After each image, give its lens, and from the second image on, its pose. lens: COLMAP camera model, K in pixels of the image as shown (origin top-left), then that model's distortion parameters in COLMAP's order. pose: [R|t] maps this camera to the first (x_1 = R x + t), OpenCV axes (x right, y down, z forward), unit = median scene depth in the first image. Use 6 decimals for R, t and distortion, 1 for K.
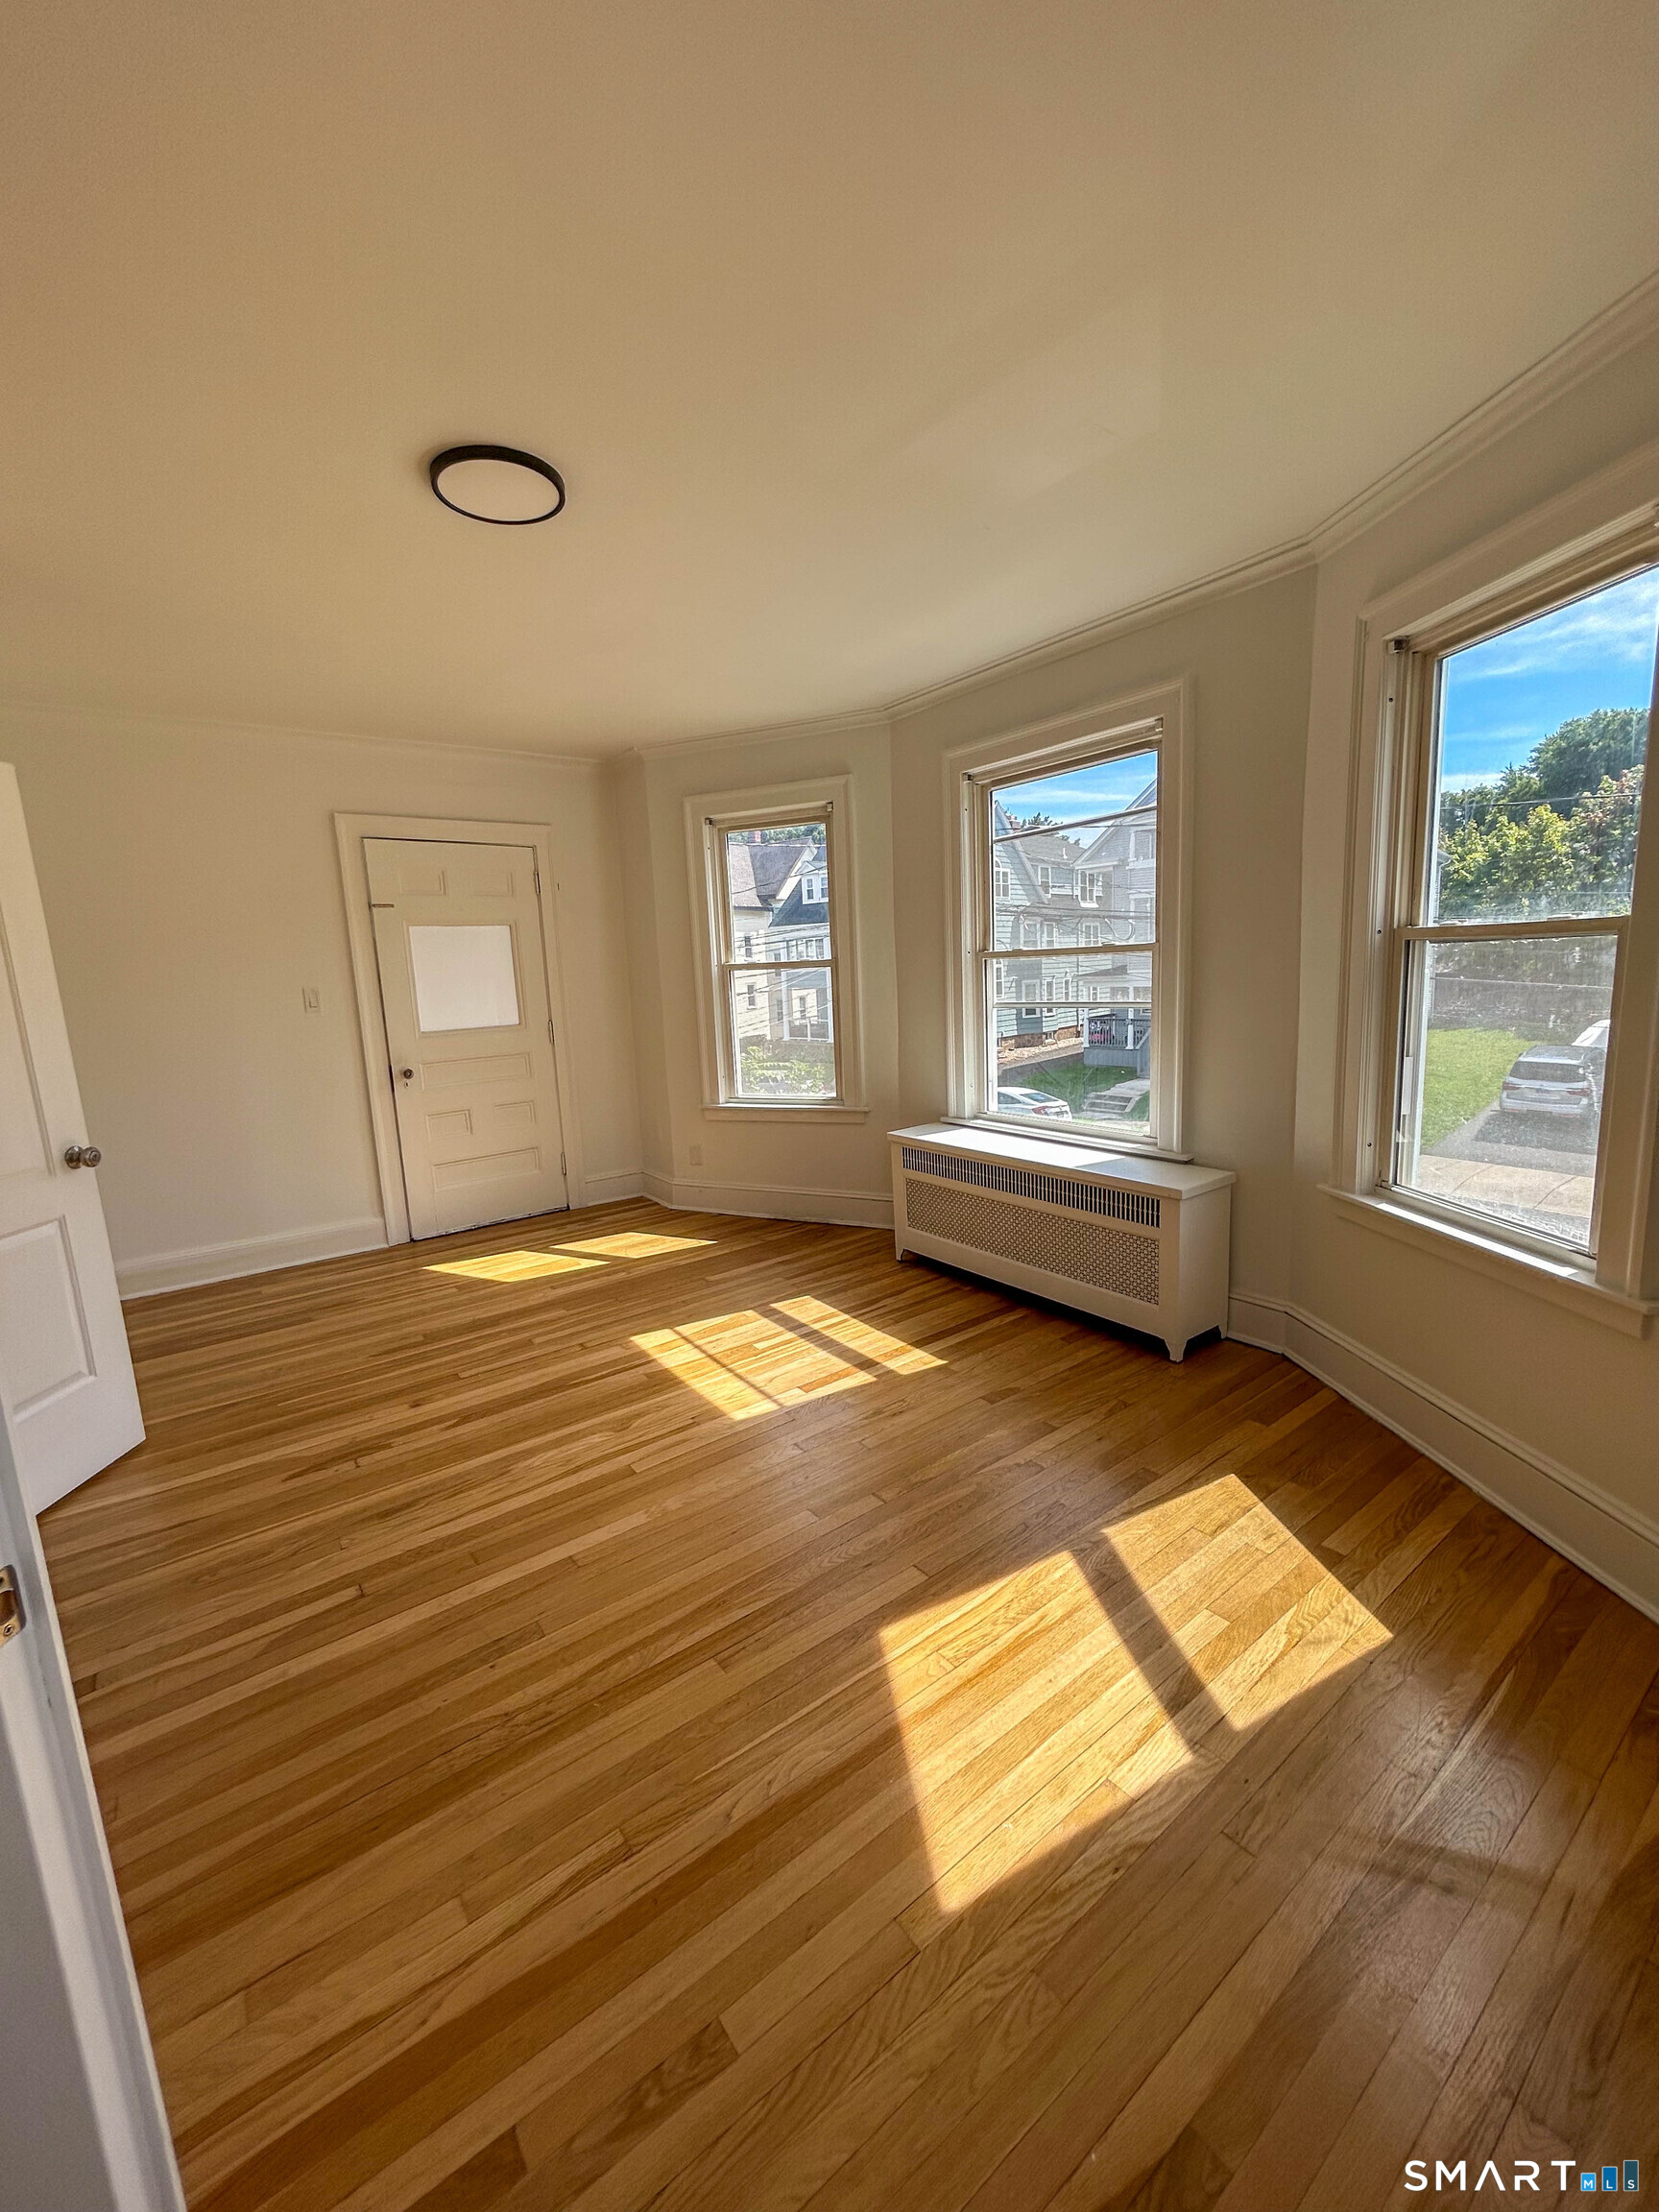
lens RADIAL K [[890.3, 0, 832.9], [0, 890.3, 1106.5], [0, 0, 1]] dist [-0.001382, 0.000668]
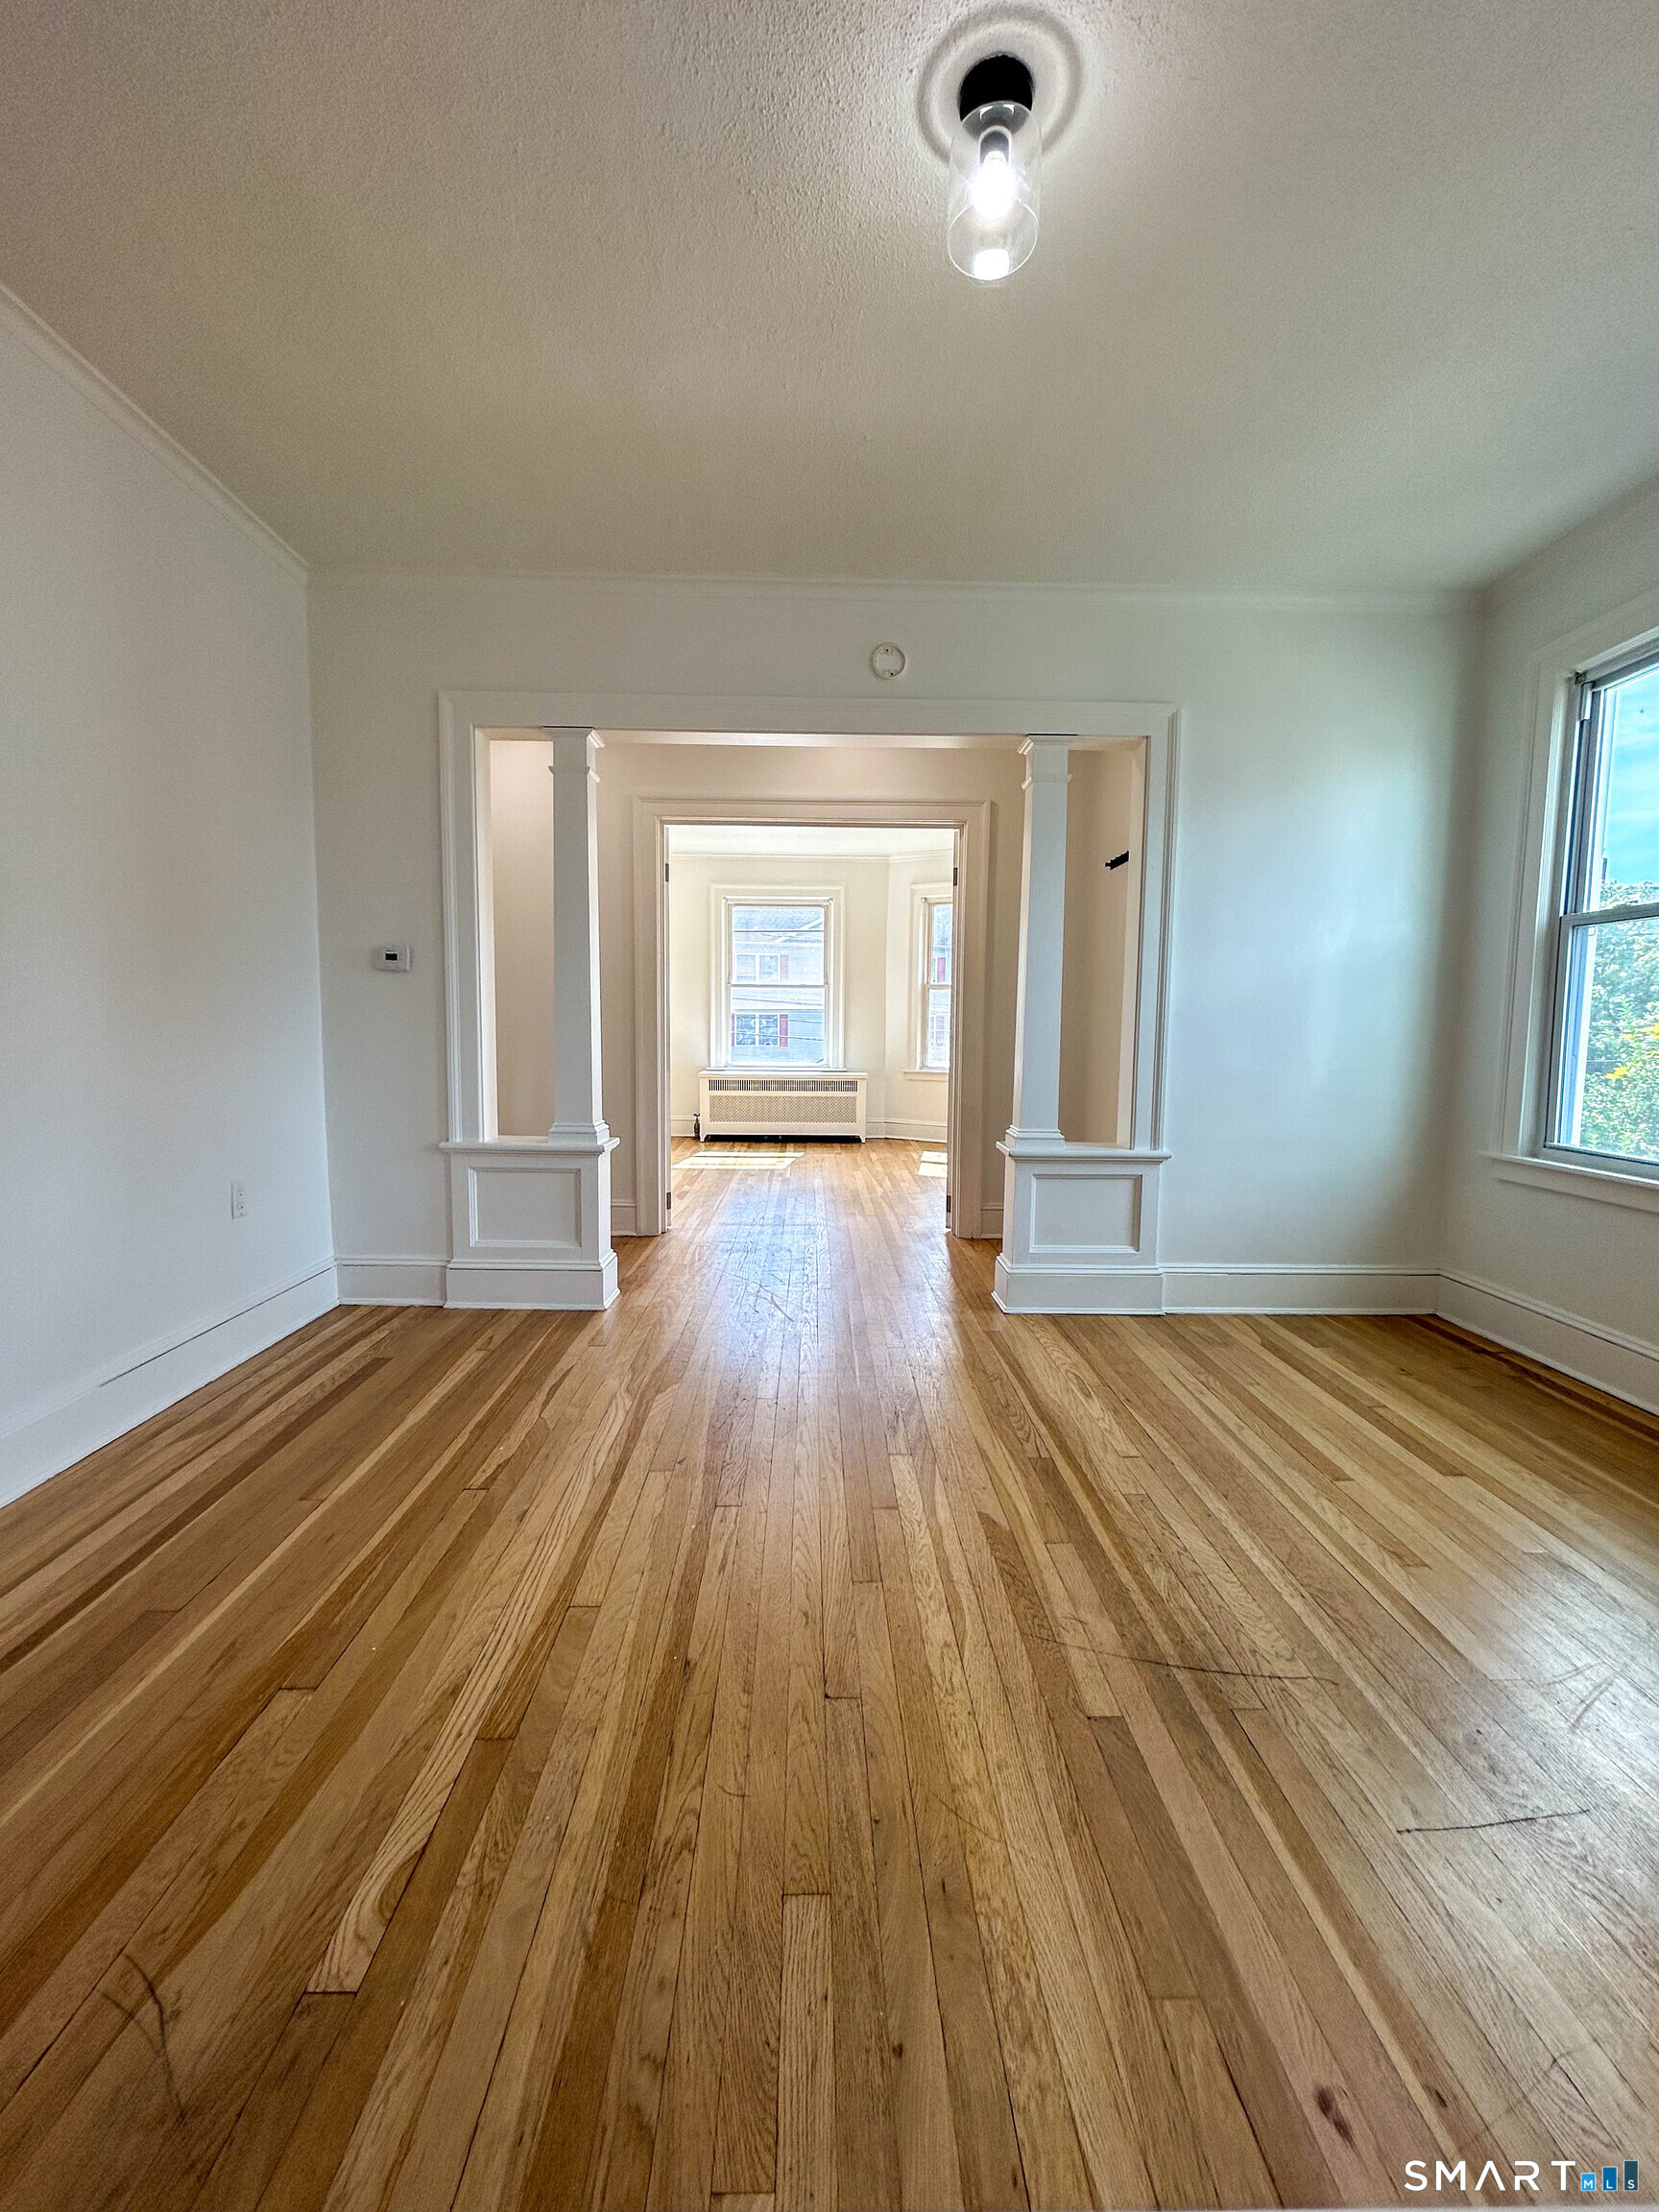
lens RADIAL K [[890.3, 0, 831.0], [0, 890.3, 1105.2], [0, 0, 1]] dist [-0.001382, 0.000668]
pose [[0.578181, -0.025526, 0.815509, -1.768234], [0.094607, 0.994866, -0.035935, 0.256151], [-0.810405, 0.097930, 0.577628, -0.434532]]
